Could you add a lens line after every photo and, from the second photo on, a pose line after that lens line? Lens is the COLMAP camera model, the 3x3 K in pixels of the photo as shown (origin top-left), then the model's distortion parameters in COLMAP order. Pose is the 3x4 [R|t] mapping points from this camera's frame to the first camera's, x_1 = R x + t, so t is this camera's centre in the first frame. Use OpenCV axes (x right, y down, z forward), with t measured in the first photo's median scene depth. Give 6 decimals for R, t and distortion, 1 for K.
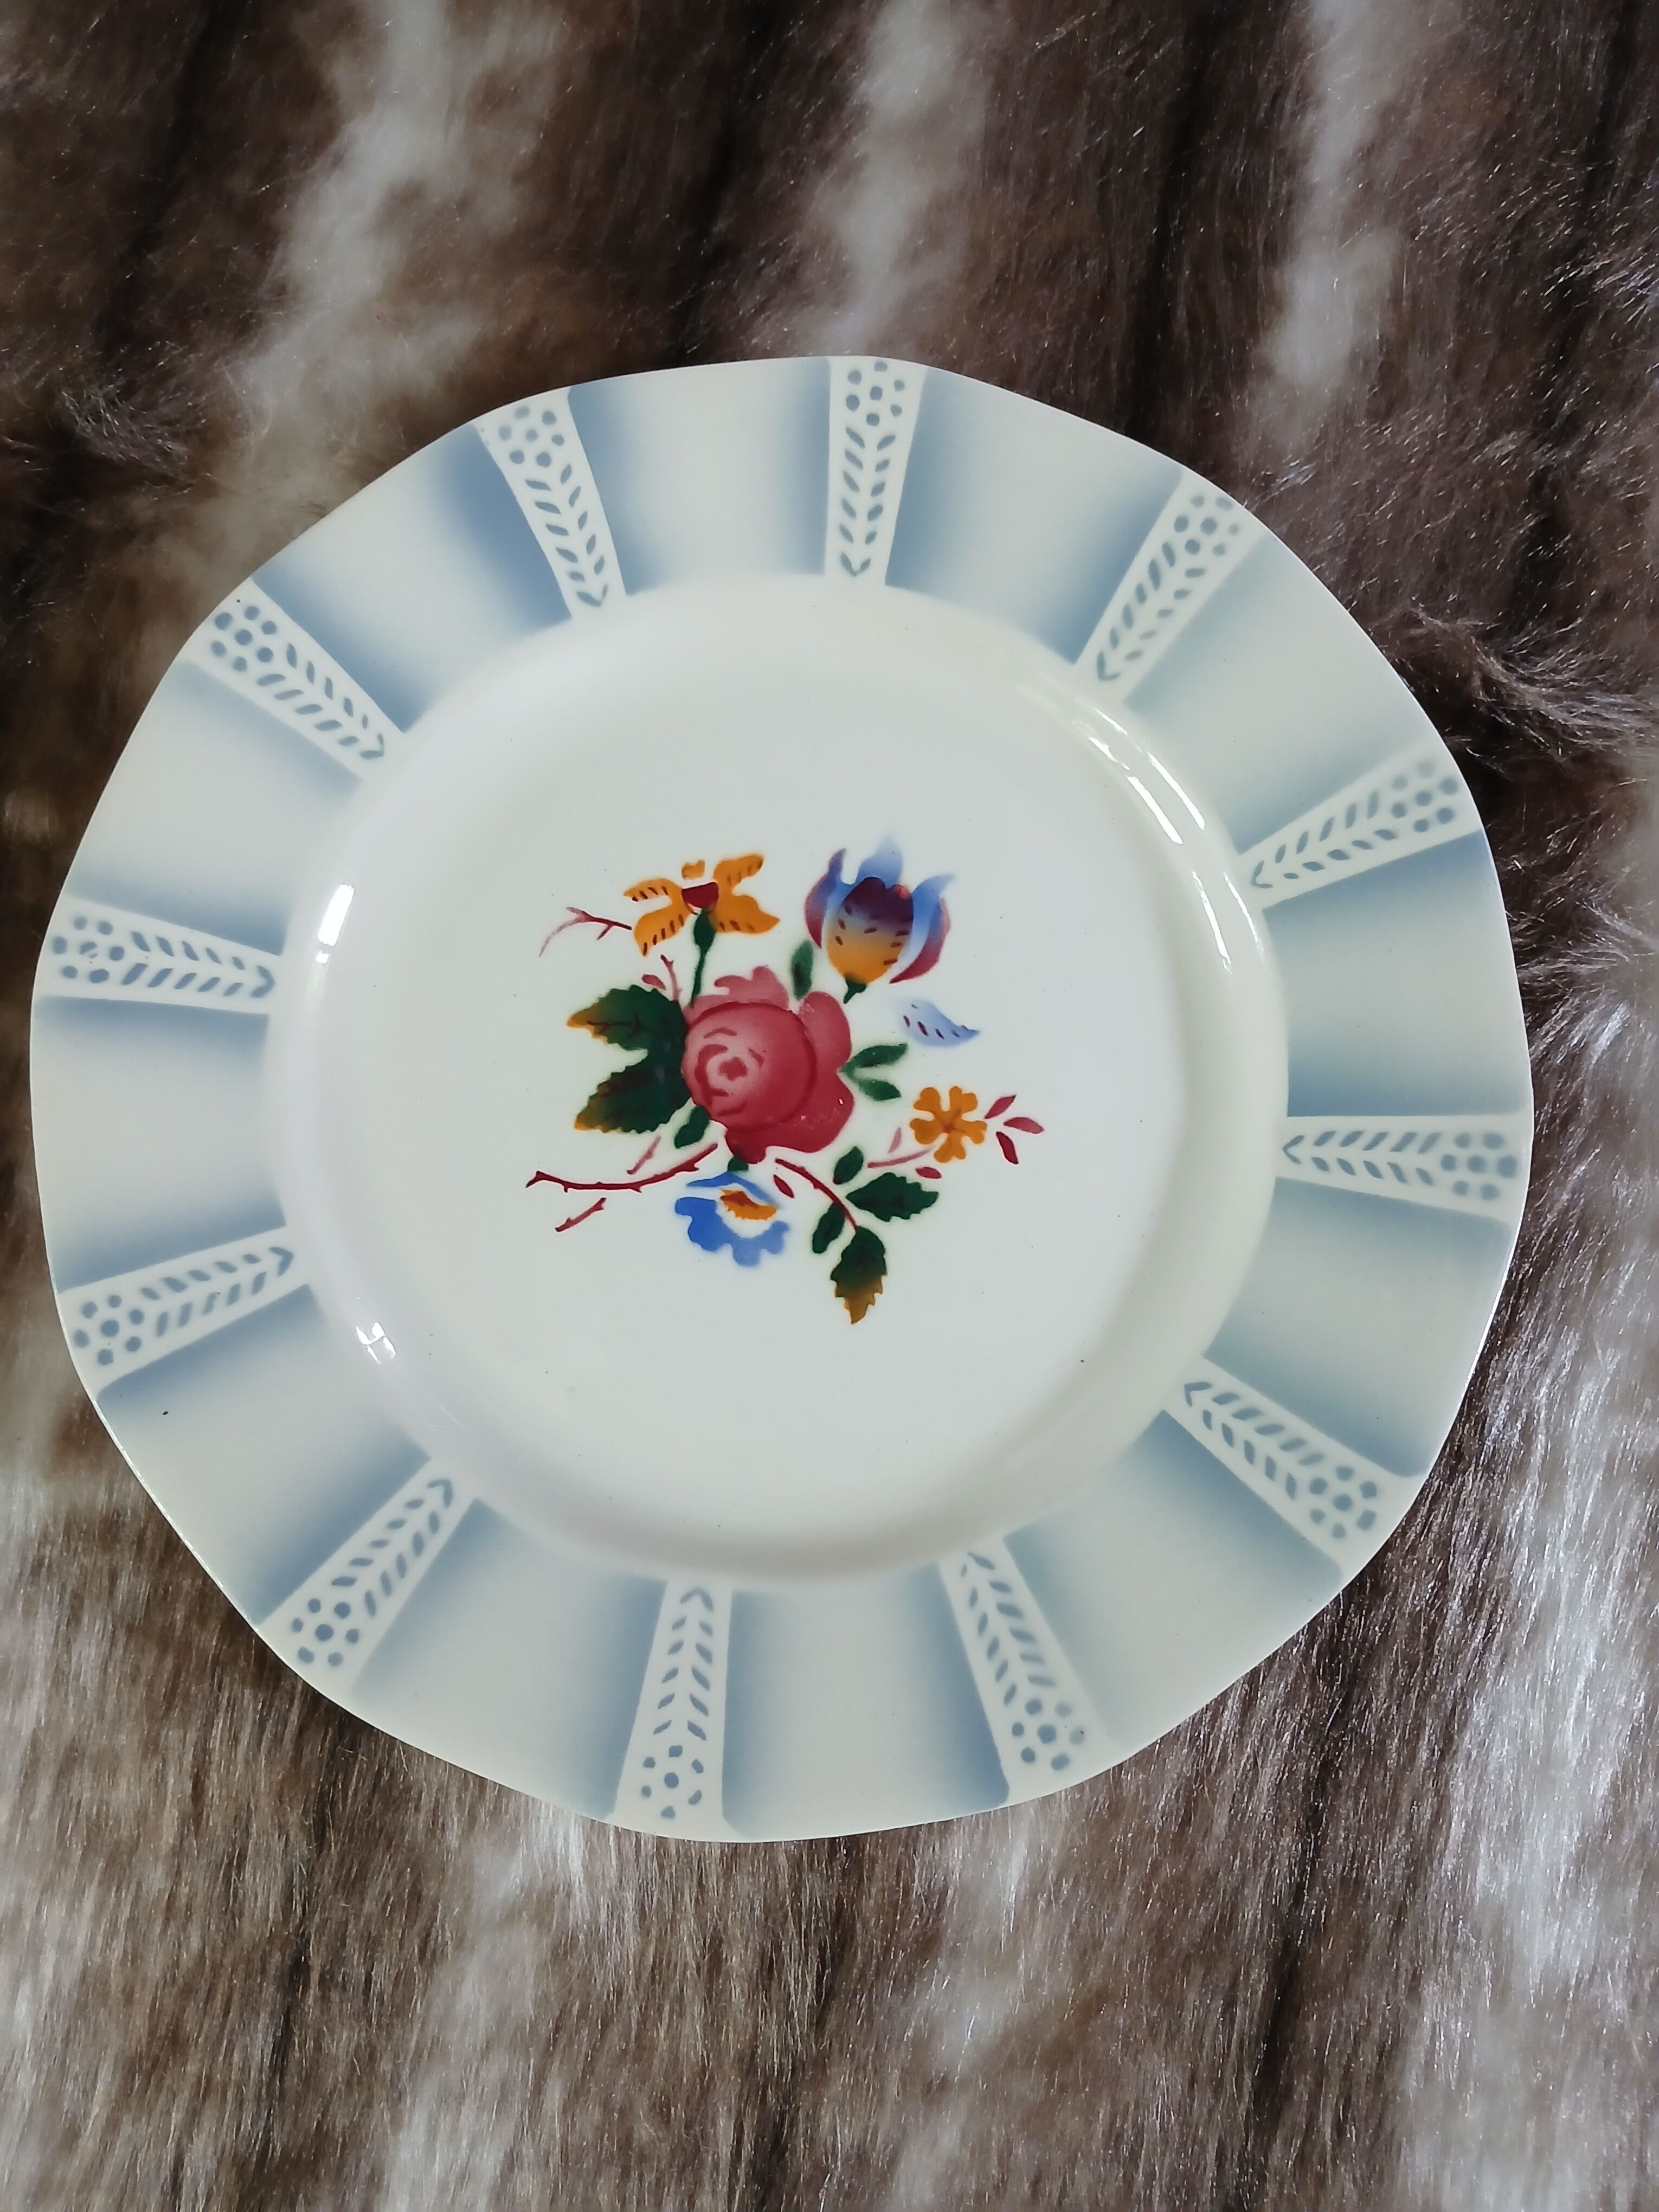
lens RADIAL K [[1713.1, 0, 829.5], [0, 1713.1, 1106.0], [0, 0, 1]] dist [0.144821, -0.369037]
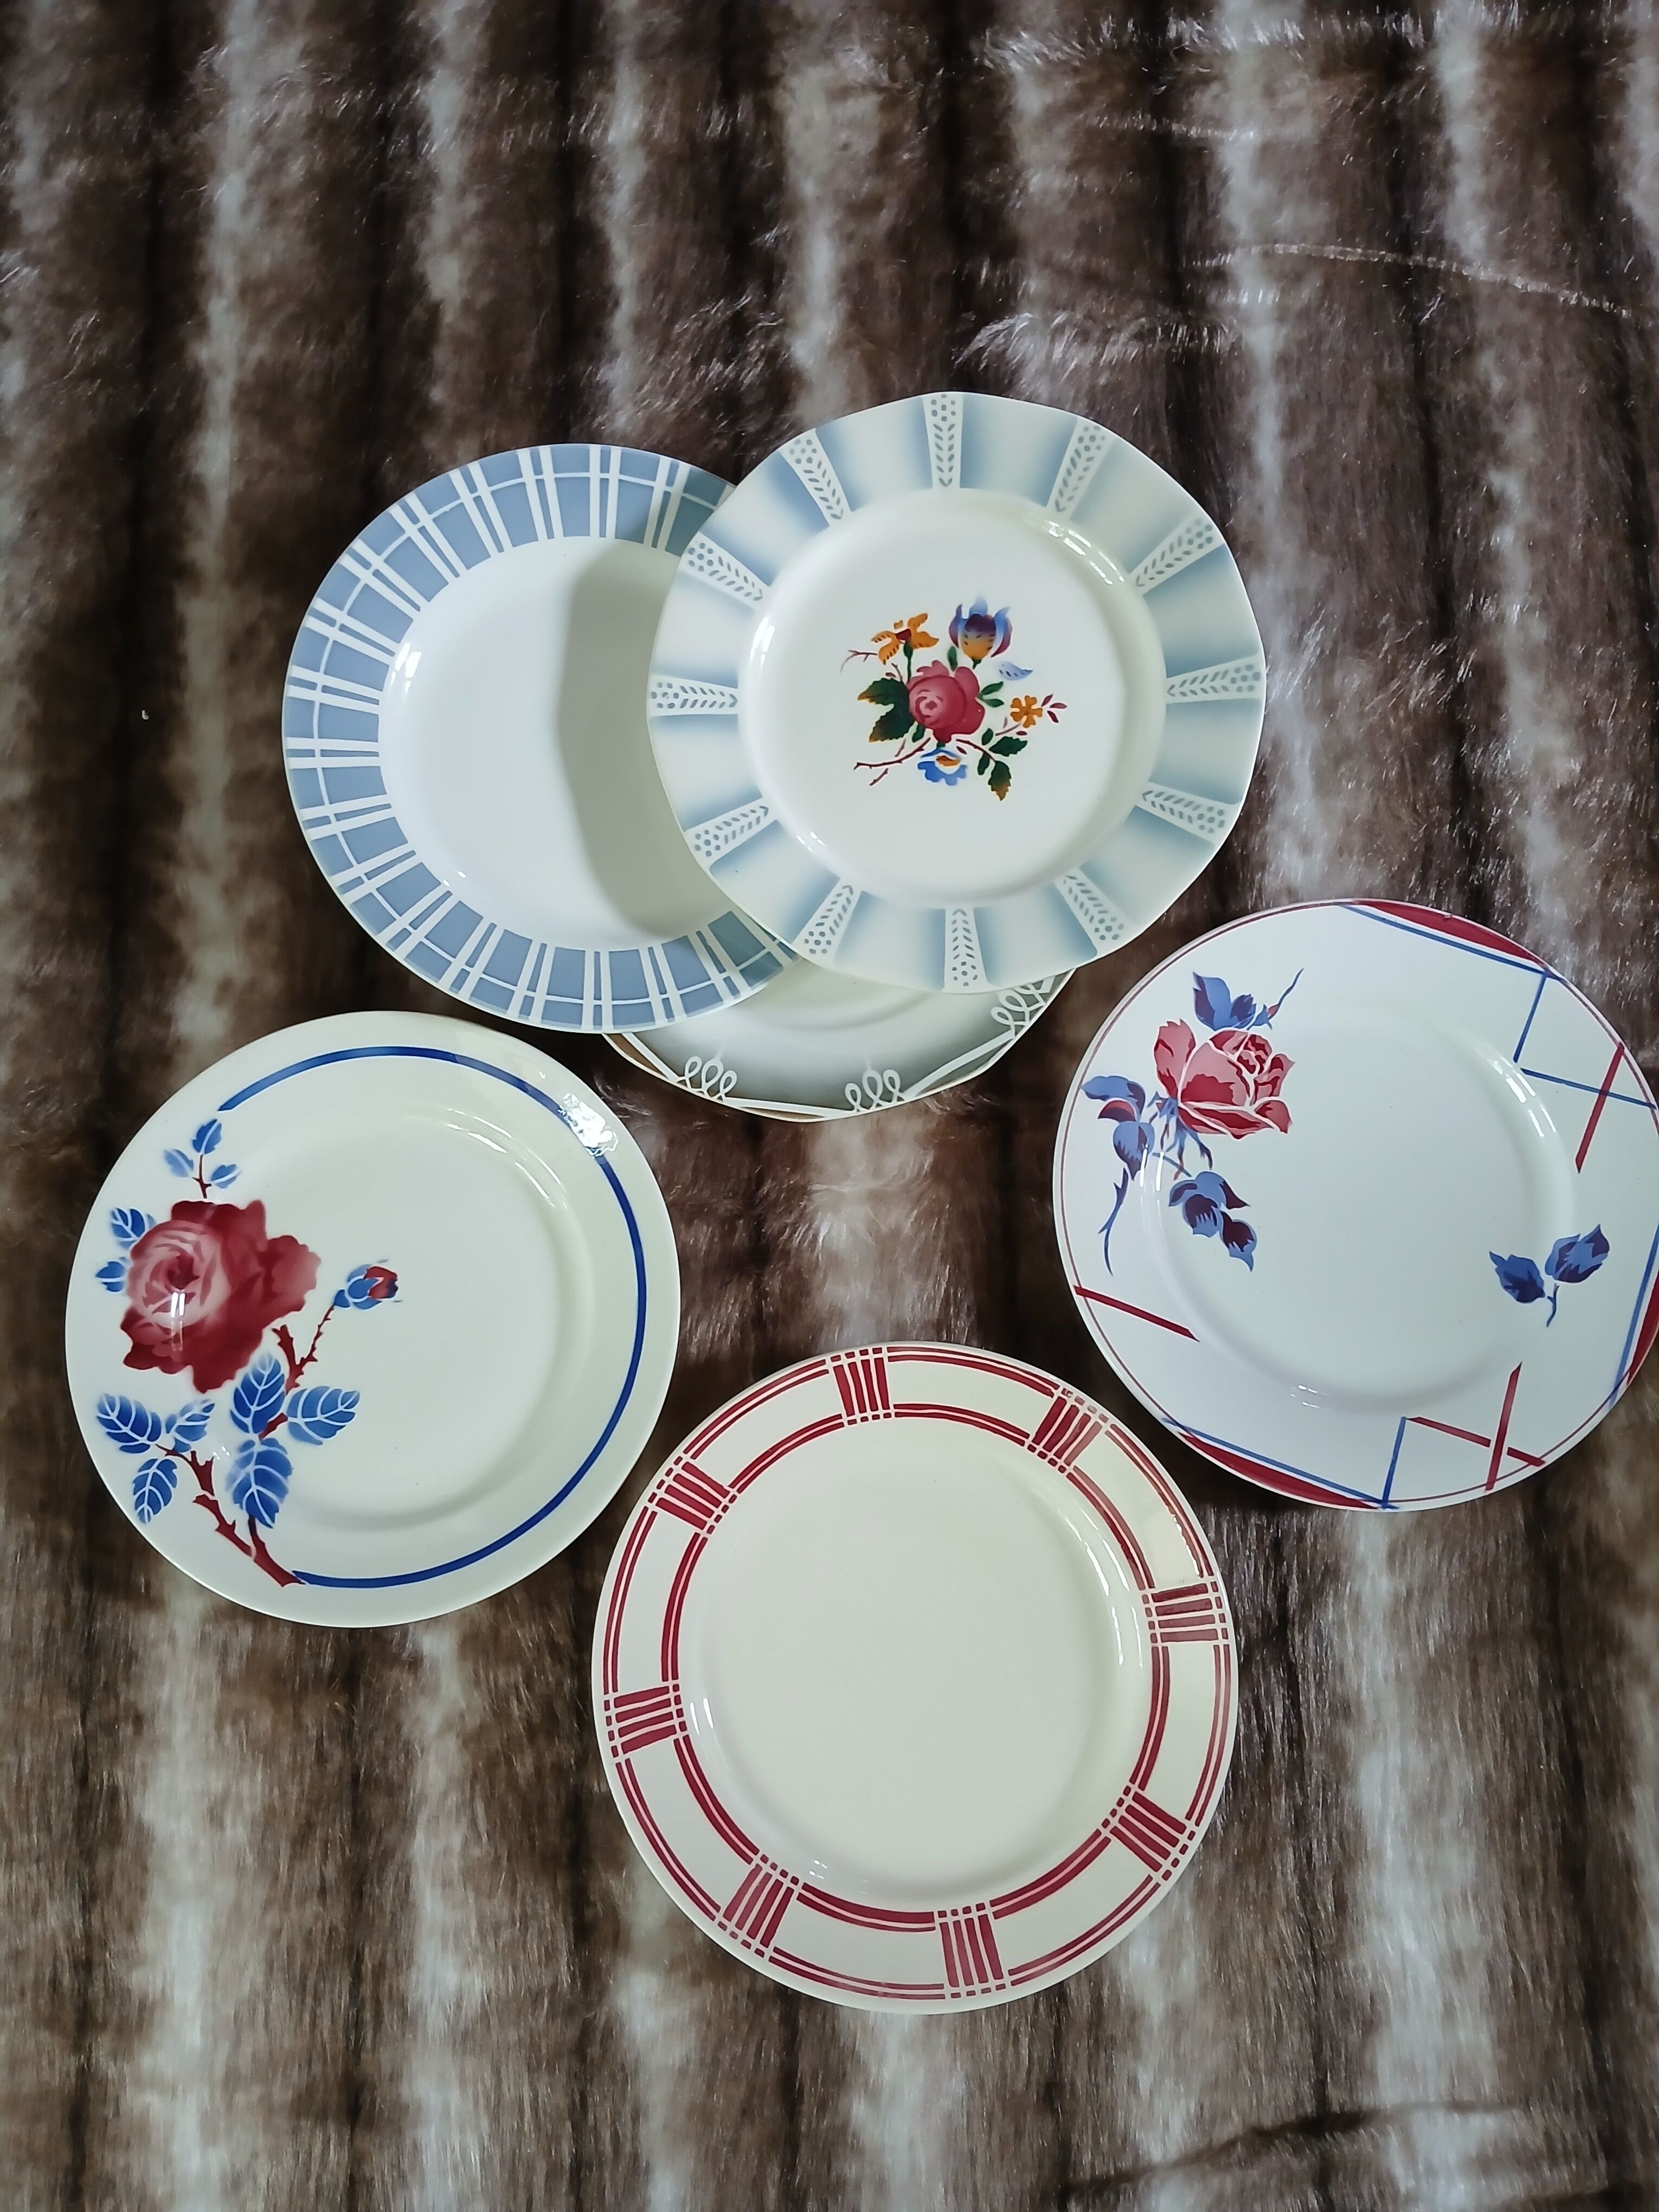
lens RADIAL K [[1713.1, 0, 829.5], [0, 1713.1, 1106.0], [0, 0, 1]] dist [0.144821, -0.369037]
pose [[0.984957, -0.172800, -0.000493, -0.289734], [0.172798, 0.984919, 0.008662, 0.478325], [-0.001011, -0.008617, 0.999962, -1.372007]]
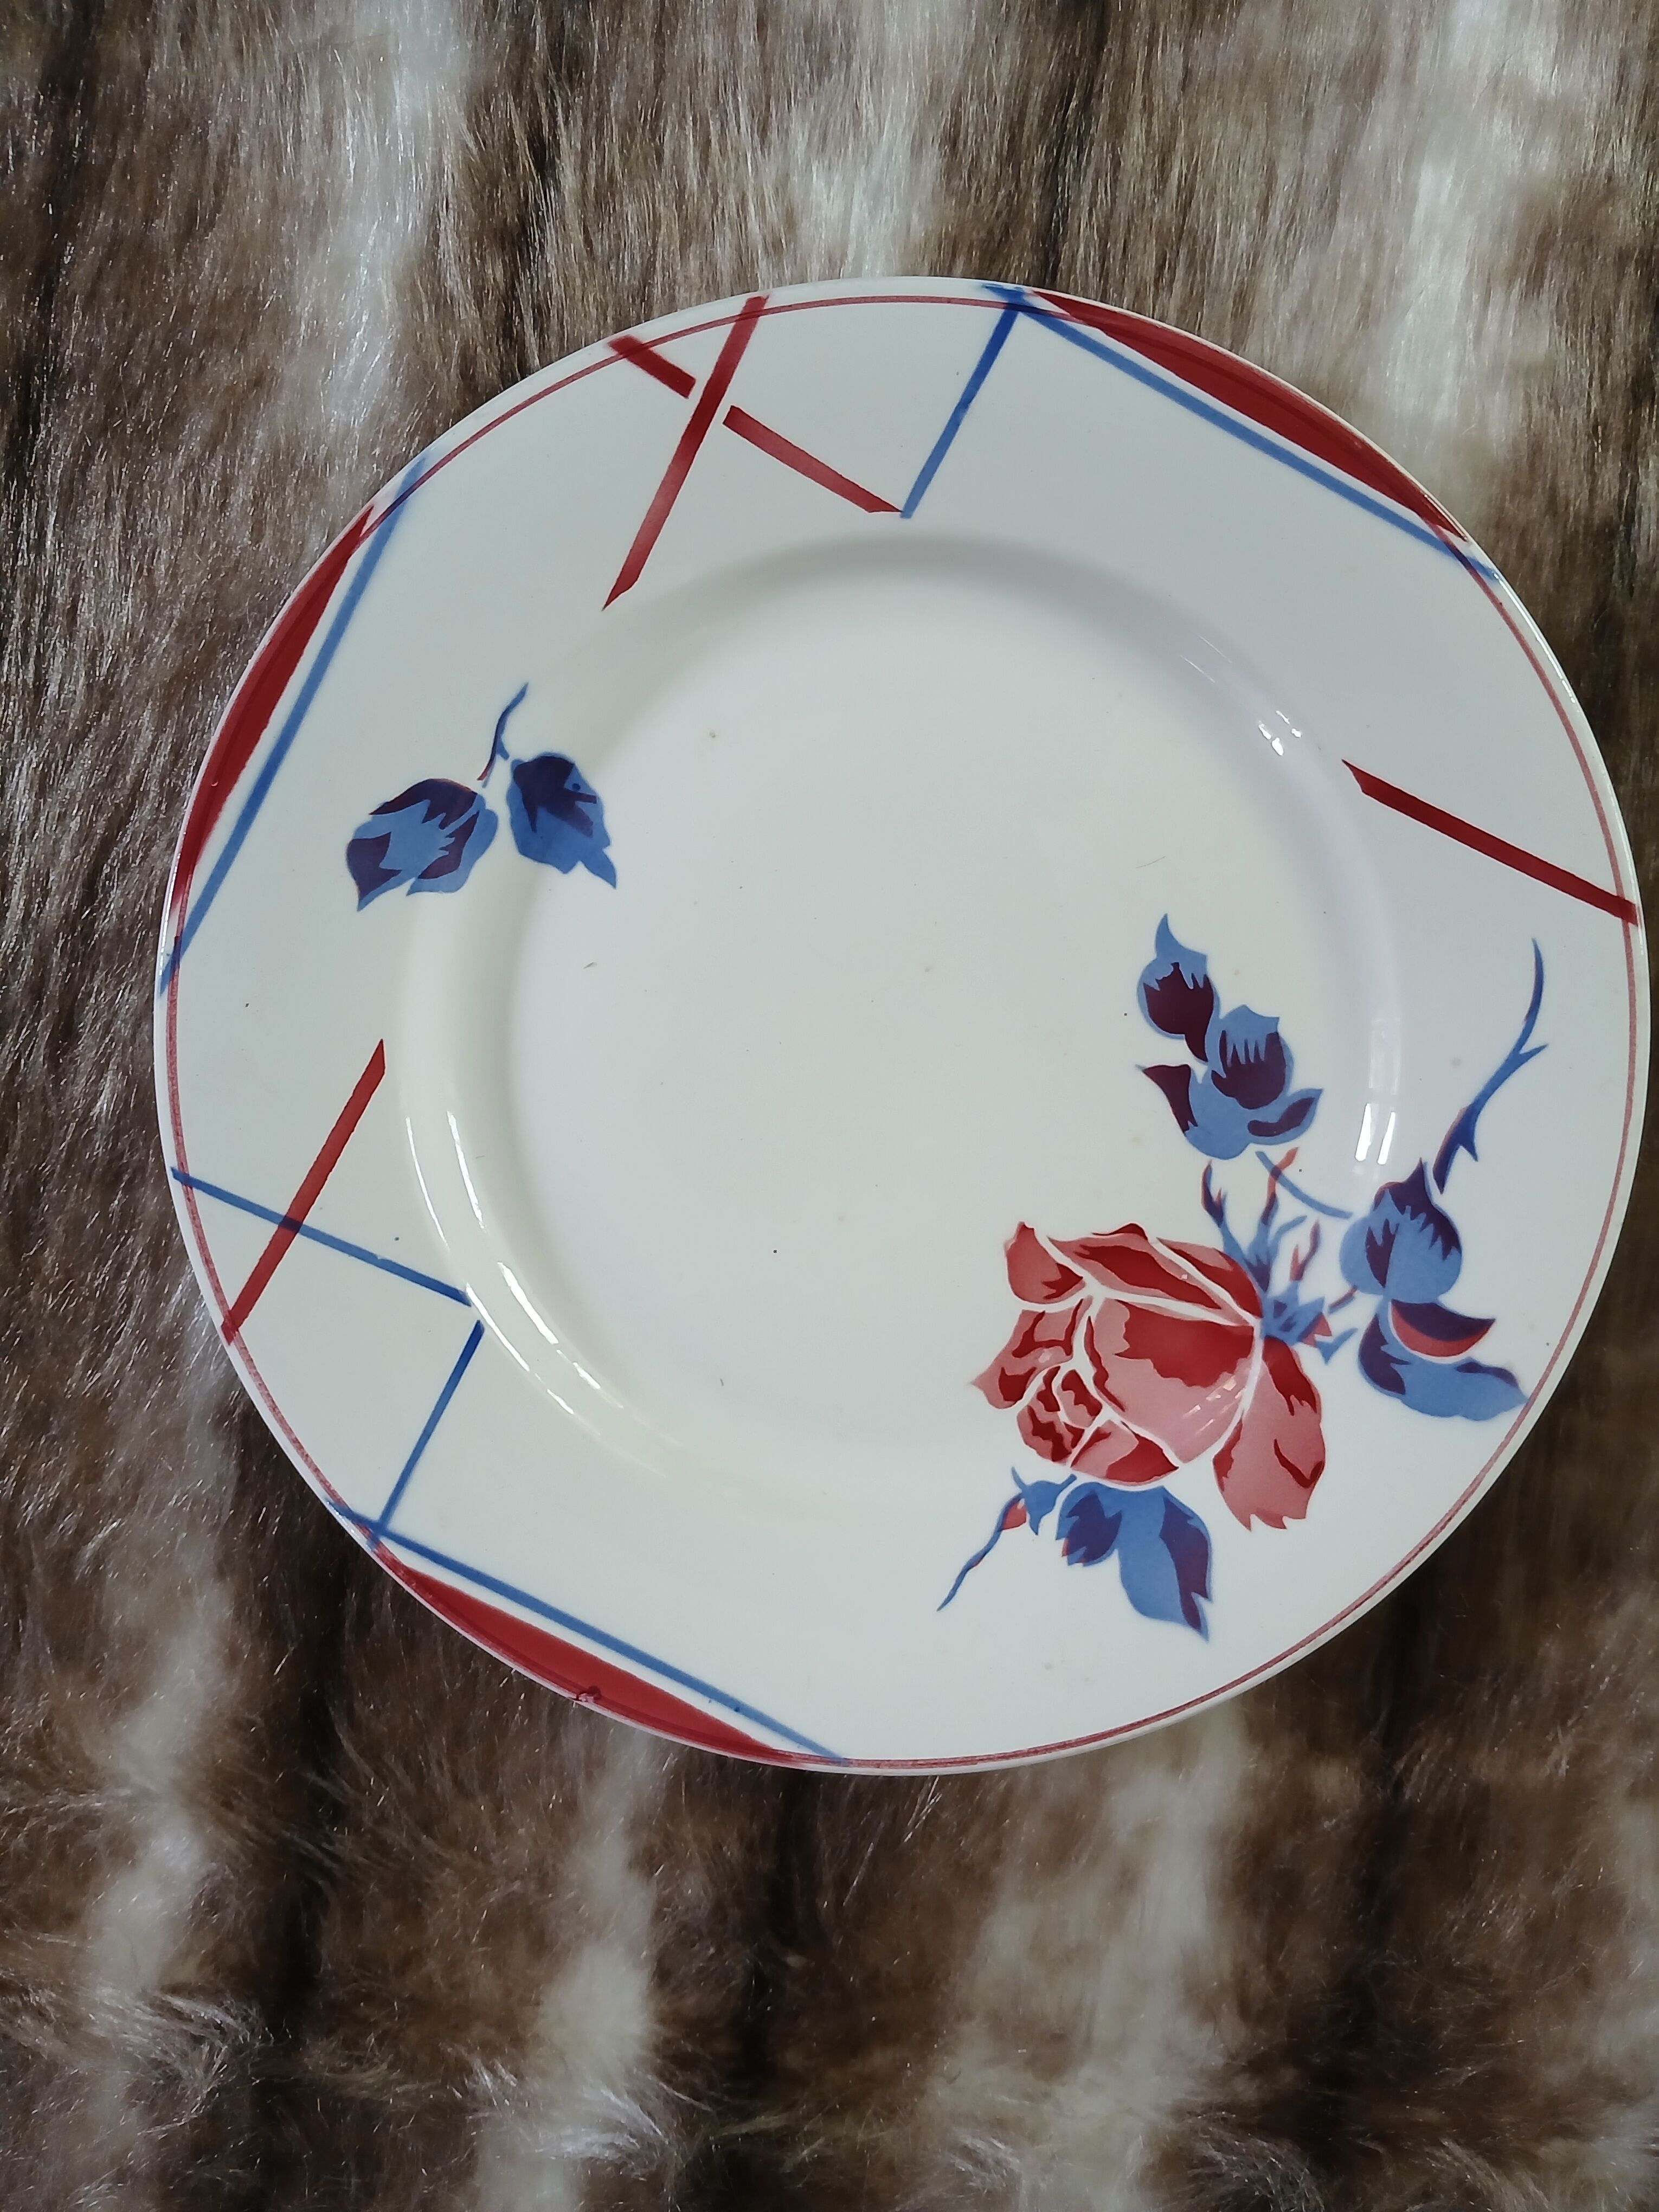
lens RADIAL K [[1713.1, 0, 829.5], [0, 1713.1, 1106.0], [0, 0, 1]] dist [0.144821, -0.369037]
pose [[-0.998434, 0.041029, -0.038016, 0.459587], [-0.044735, -0.993737, 0.102399, 0.612125], [-0.033577, 0.103940, 0.994017, -0.030138]]
